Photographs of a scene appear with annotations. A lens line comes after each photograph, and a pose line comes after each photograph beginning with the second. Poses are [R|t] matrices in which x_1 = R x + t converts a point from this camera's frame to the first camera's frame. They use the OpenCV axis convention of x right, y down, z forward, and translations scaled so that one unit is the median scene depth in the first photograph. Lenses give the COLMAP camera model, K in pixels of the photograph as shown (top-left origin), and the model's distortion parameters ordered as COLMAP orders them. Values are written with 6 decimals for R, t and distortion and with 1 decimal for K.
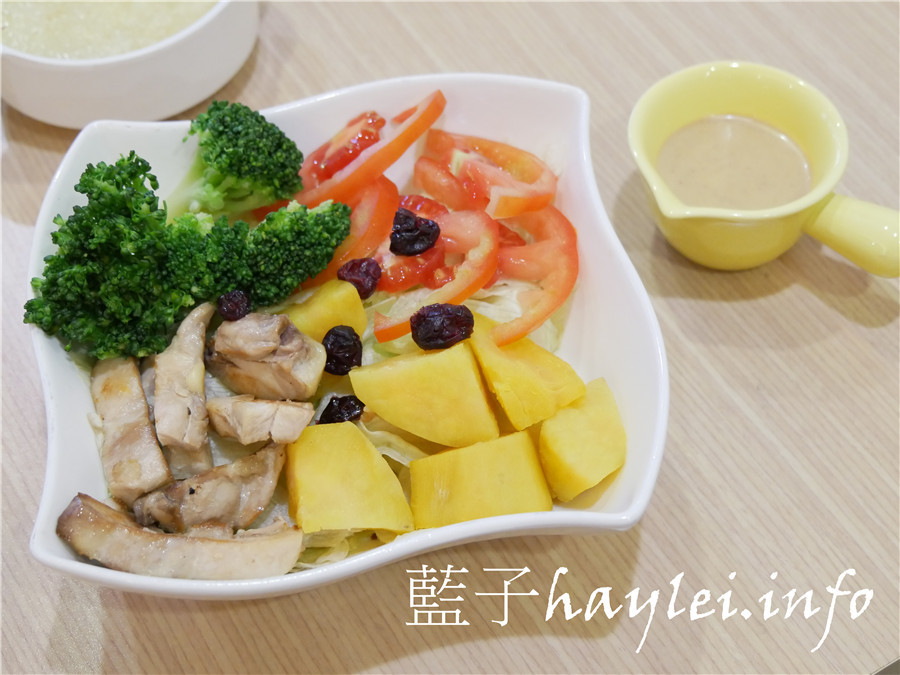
lens RADIAL K [[1437.4, 0, 446.4], [0, 1437.4, 334.0], [0, 0, 1]] dist [-0.053626, 0.000000]
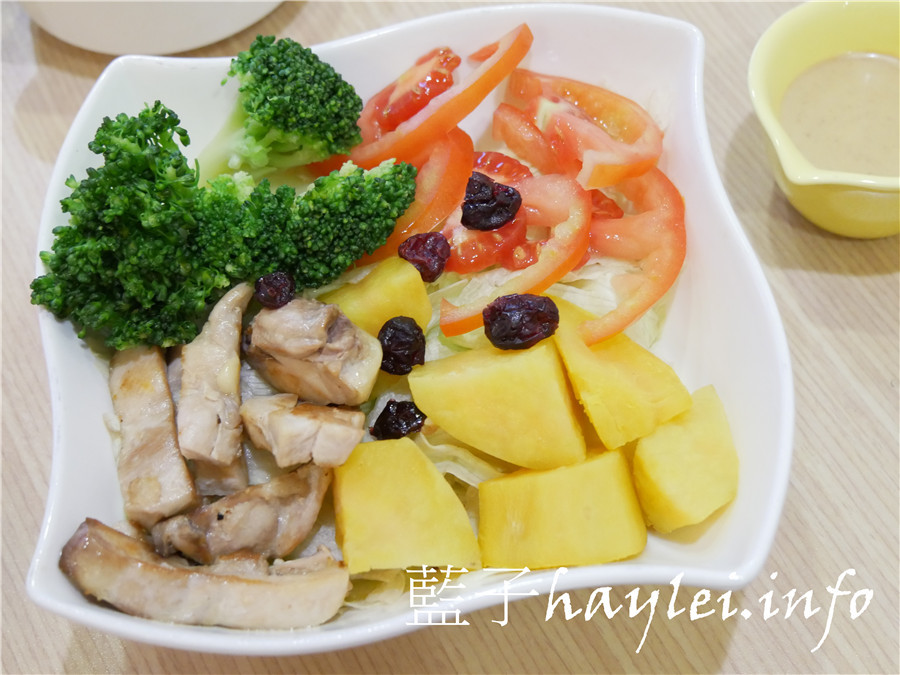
lens RADIAL K [[1437.4, 0, 454.7], [0, 1437.4, 341.2], [0, 0, 1]] dist [-0.053626, 0.000000]
pose [[0.998336, 0.022967, -0.052892, 0.002943], [-0.018159, 0.995807, 0.089656, -0.066380], [0.054730, -0.088546, 0.994567, 0.160921]]
